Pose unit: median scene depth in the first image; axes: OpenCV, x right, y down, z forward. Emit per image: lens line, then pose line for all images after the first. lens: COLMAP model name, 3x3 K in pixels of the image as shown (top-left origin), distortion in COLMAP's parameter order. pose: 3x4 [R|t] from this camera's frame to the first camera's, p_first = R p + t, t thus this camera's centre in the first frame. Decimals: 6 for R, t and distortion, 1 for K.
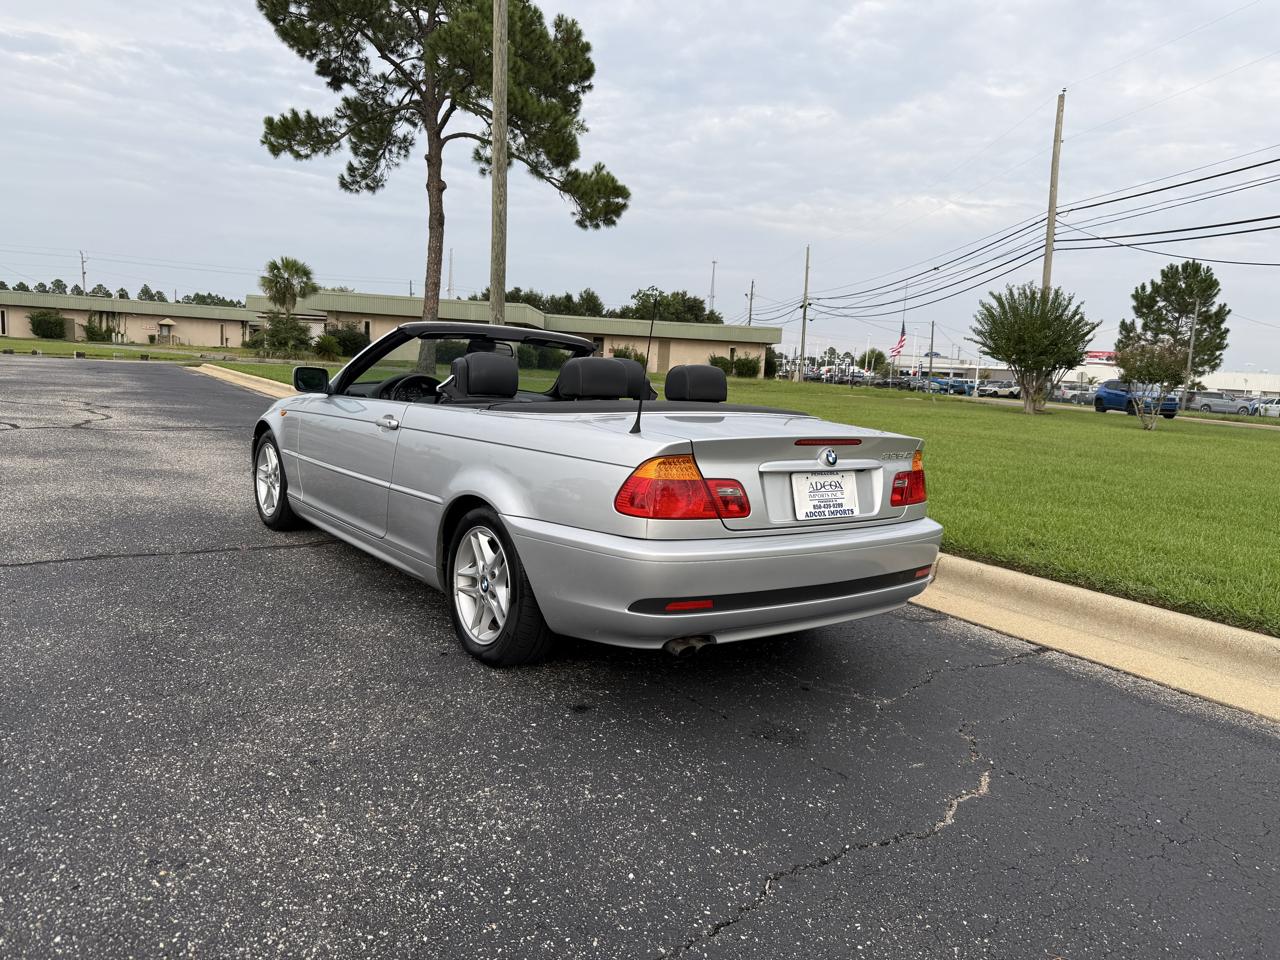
lens RADIAL K [[909.0, 0, 637.7], [0, 909.0, 486.6], [0, 0, 1]] dist [0.016996, -0.025696]
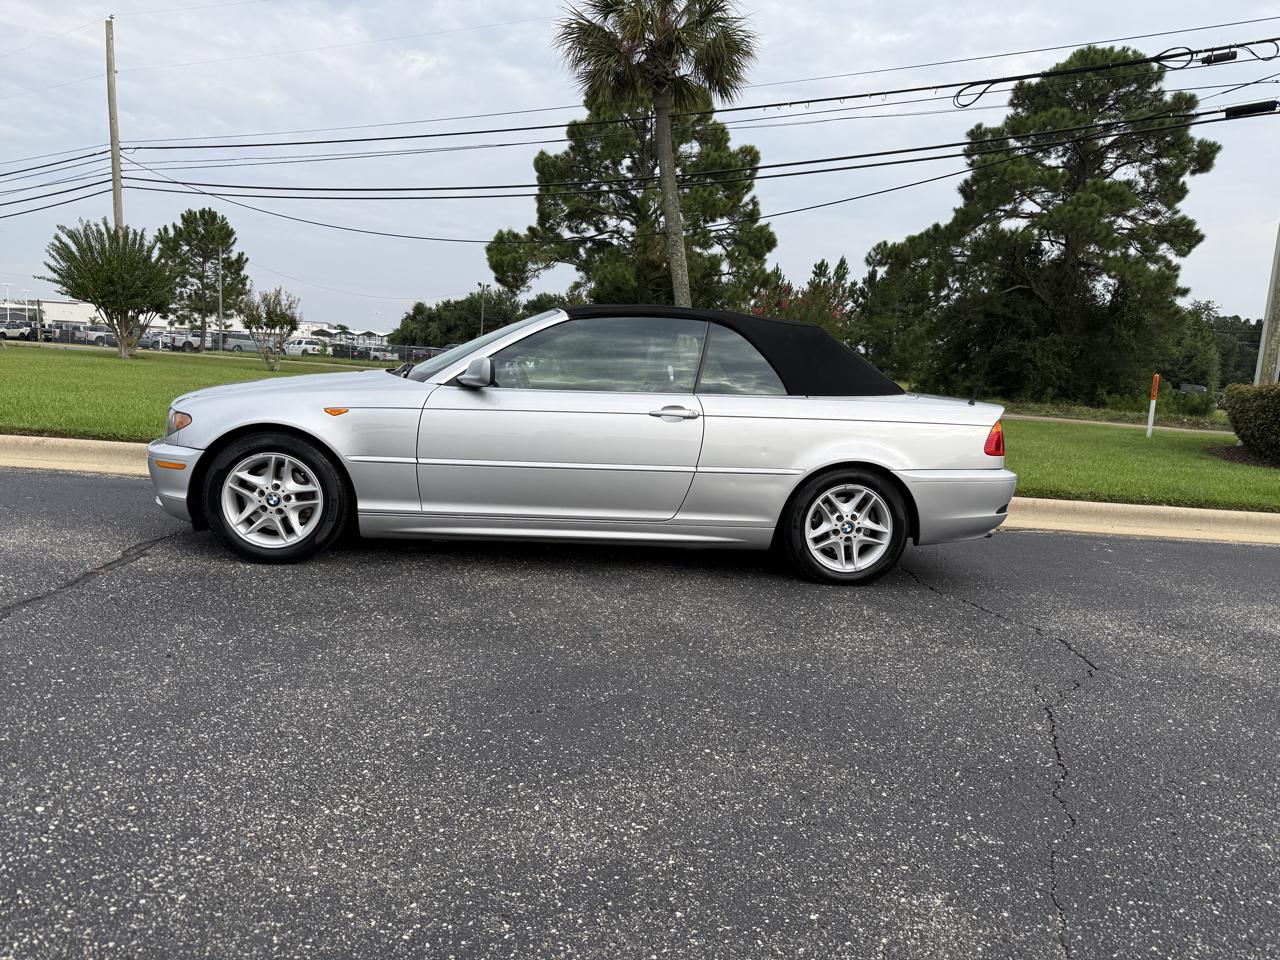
lens RADIAL K [[909.0, 0, 644.8], [0, 909.0, 486.2], [0, 0, 1]] dist [0.016996, -0.025696]
pose [[0.520861, -0.141103, 0.841899, -0.115269], [0.086524, 0.989891, 0.112377, -0.007014], [-0.849245, 0.014311, 0.527805, 0.029087]]
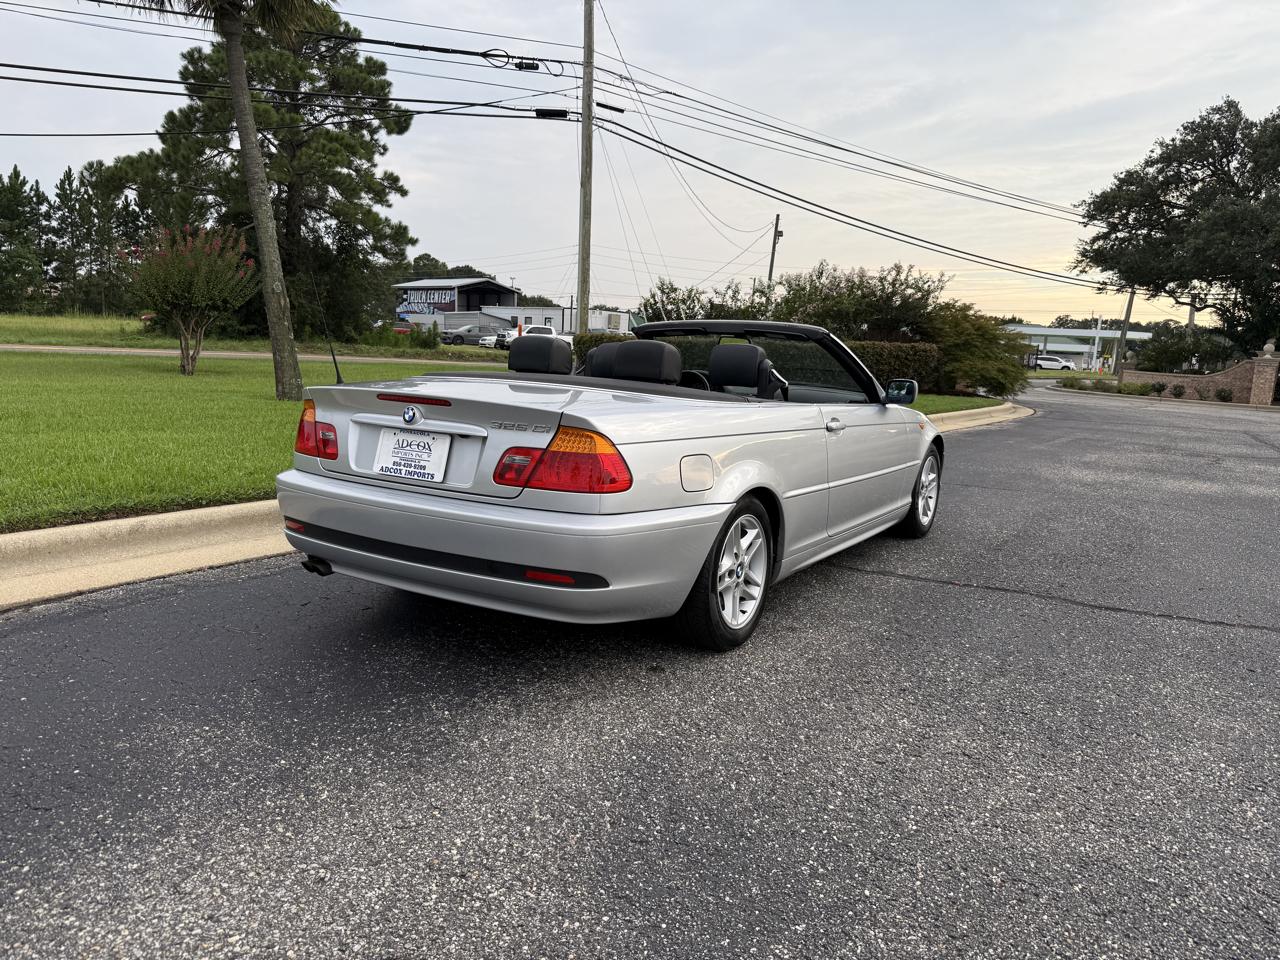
lens RADIAL K [[909.0, 0, 636.9], [0, 909.0, 486.4], [0, 0, 1]] dist [0.016996, -0.025696]
pose [[-0.380830, -0.223707, 0.897175, -0.155694], [0.058145, 0.962577, 0.264696, -0.040491], [-0.922815, 0.152970, -0.353571, 0.223656]]
